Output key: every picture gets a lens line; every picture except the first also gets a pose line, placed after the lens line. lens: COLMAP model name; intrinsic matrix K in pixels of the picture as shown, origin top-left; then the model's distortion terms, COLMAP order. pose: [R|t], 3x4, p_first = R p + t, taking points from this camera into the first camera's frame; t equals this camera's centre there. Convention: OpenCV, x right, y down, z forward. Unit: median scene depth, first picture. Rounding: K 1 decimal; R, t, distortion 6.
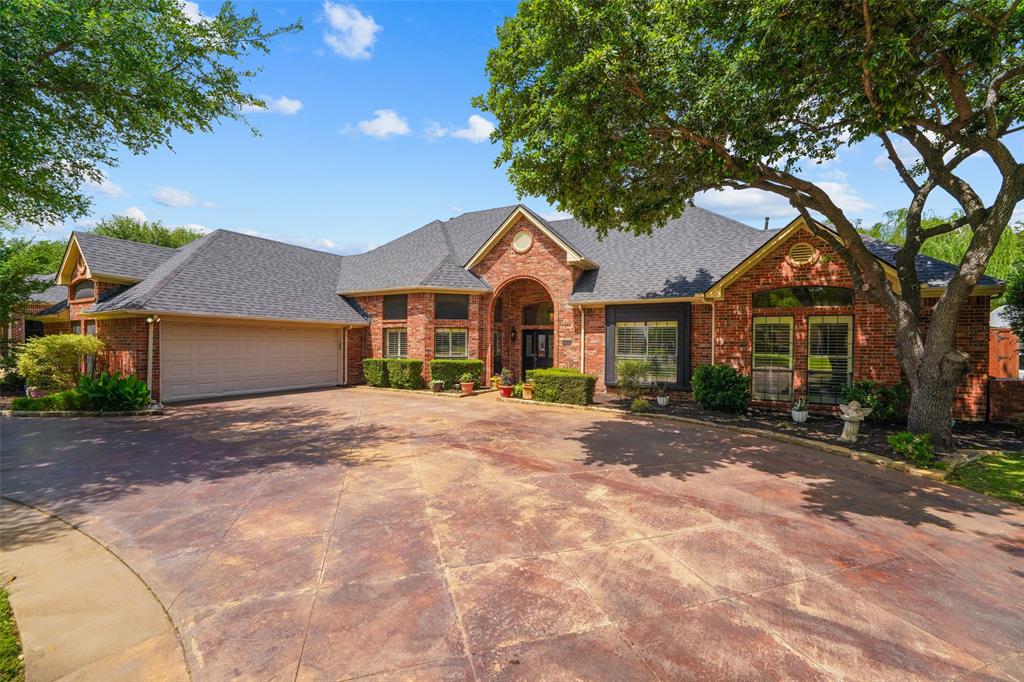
lens RADIAL K [[404.1, 0, 512.5], [0, 404.1, 340.0], [0, 0, 1]] dist [-0.018019, 0.000331]
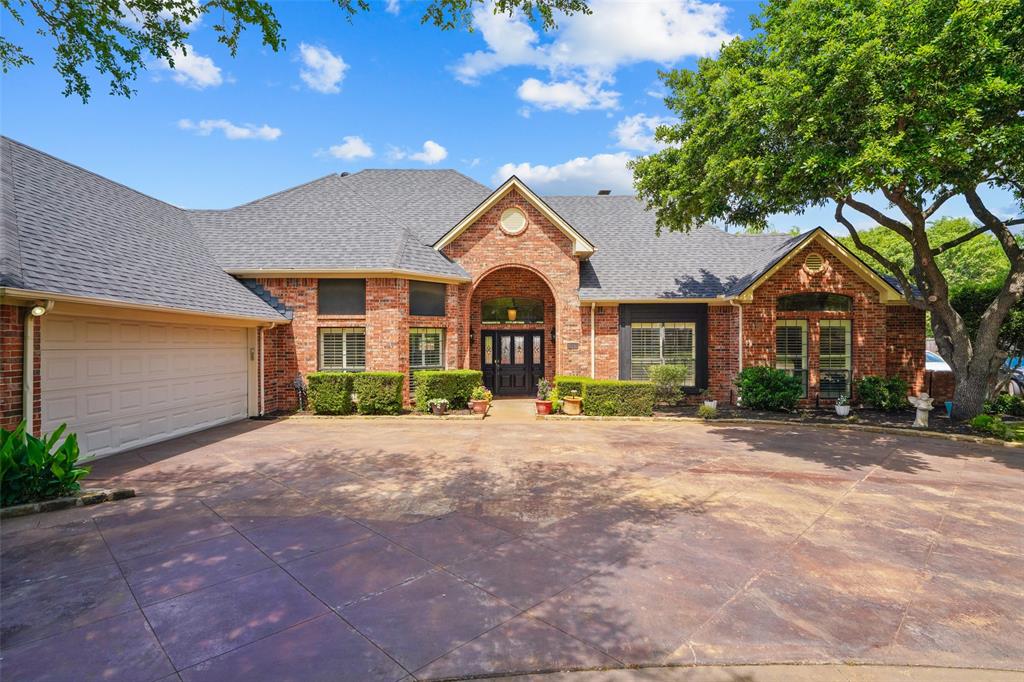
lens RADIAL K [[499.5, 0, 510.5], [0, 499.5, 342.0], [0, 0, 1]] dist [-0.008262, -0.001042]
pose [[0.886163, -0.007675, 0.463311, -0.505534], [0.006598, 0.999970, 0.003946, -0.007440], [-0.463327, -0.000440, 0.886187, 0.135634]]
